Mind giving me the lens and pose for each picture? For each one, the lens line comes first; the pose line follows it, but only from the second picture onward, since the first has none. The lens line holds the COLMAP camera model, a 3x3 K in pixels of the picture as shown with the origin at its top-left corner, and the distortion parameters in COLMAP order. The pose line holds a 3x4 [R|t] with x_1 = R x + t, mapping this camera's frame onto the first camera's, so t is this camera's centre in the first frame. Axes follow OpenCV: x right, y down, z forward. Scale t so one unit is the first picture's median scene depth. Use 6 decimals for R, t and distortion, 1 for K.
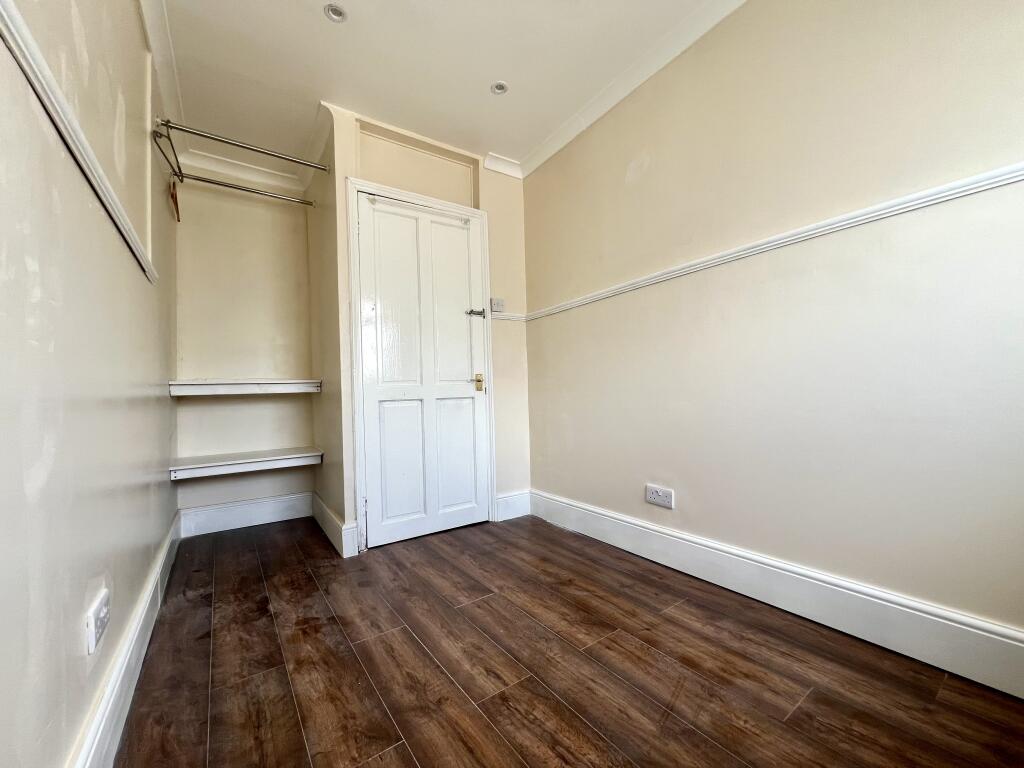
lens RADIAL K [[418.1, 0, 510.6], [0, 418.1, 385.0], [0, 0, 1]] dist [-0.000050, -0.000846]
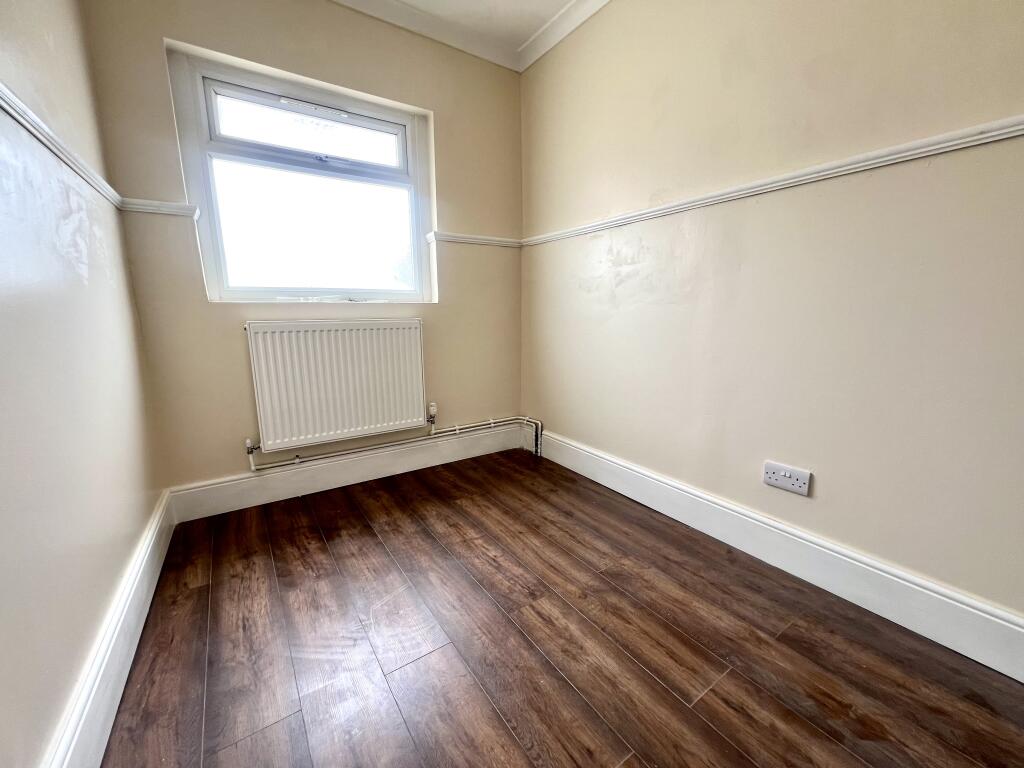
lens RADIAL K [[405.4, 0, 511.9], [0, 405.4, 381.2], [0, 0, 1]] dist [0.000358, 0.000051]
pose [[-0.999323, 0.030302, 0.020857, 0.001131], [0.033014, 0.988854, 0.145184, -0.043260], [-0.016225, 0.145774, -0.989185, 1.942118]]
